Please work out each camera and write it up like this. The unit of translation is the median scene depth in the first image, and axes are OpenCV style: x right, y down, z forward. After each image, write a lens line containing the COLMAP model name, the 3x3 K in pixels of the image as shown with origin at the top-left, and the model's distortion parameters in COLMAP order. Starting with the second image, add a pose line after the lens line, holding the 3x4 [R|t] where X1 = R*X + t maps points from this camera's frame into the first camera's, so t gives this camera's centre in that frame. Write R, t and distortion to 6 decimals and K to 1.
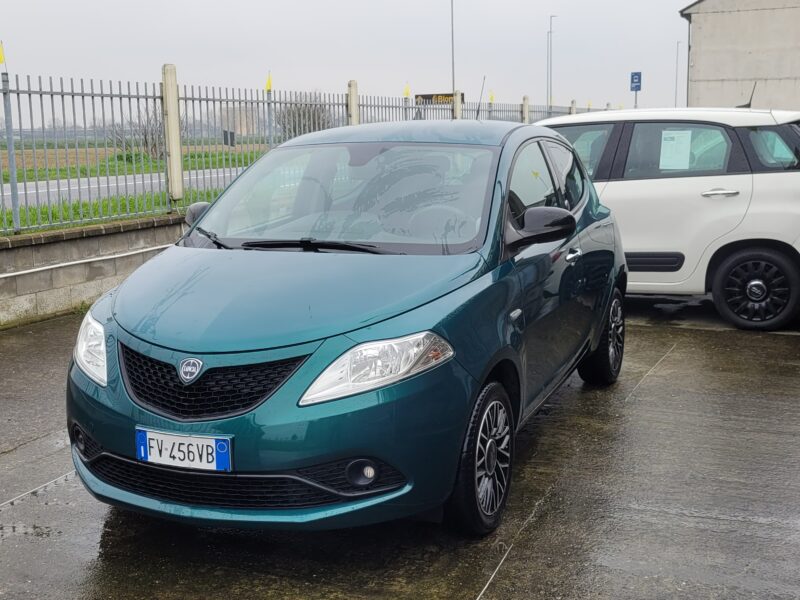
lens RADIAL K [[1018.8, 0, 394.0], [0, 1018.8, 298.9], [0, 0, 1]] dist [0.062278, -0.000870]
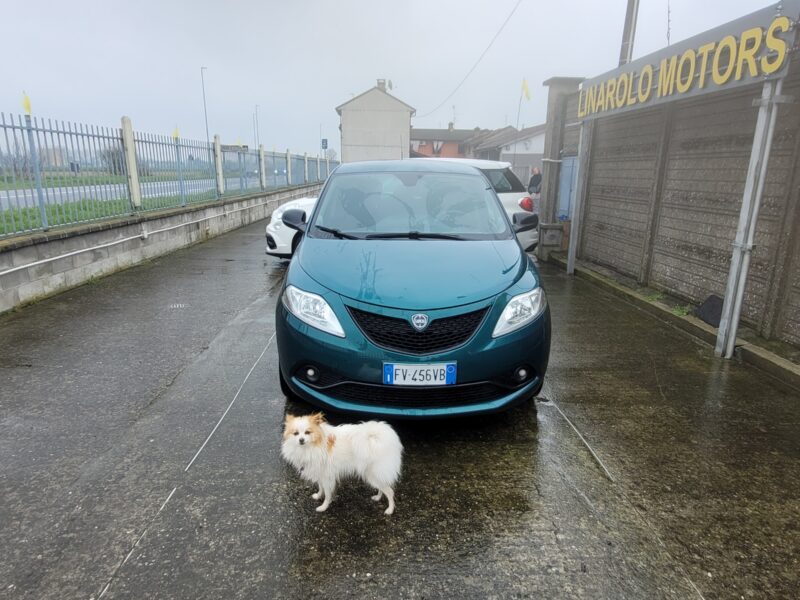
lens RADIAL K [[519.4, 0, 402.0], [0, 519.4, 309.0], [0, 0, 1]] dist [0.023698, -0.004625]
pose [[0.916174, -0.080031, 0.392708, -0.428016], [0.041312, 0.993498, 0.106088, -0.026179], [-0.398645, -0.080971, 0.913524, 0.250953]]
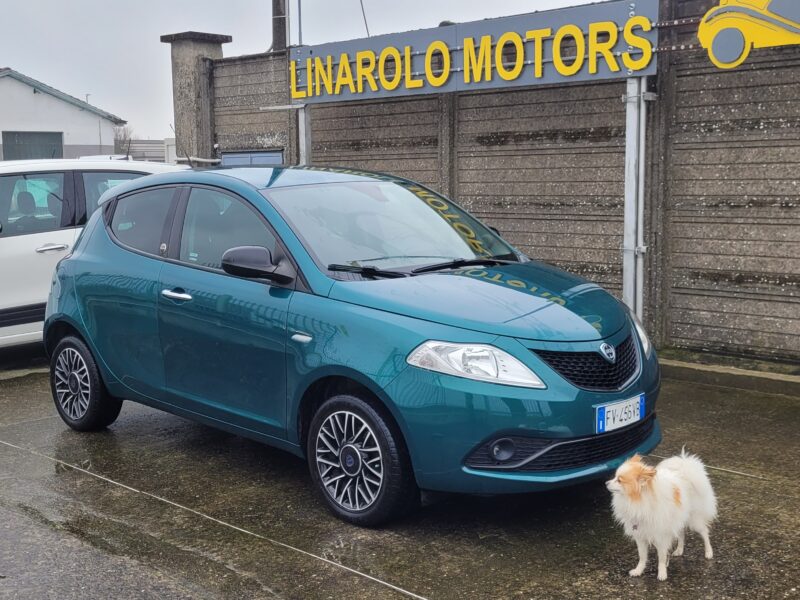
lens RADIAL K [[1018.8, 0, 394.0], [0, 1018.8, 298.9], [0, 0, 1]] dist [0.062278, -0.000870]
pose [[0.386047, -0.110978, 0.915779, -1.191901], [0.165040, 0.985029, 0.049798, -0.083855], [-0.907595, 0.131915, 0.398584, 0.591835]]
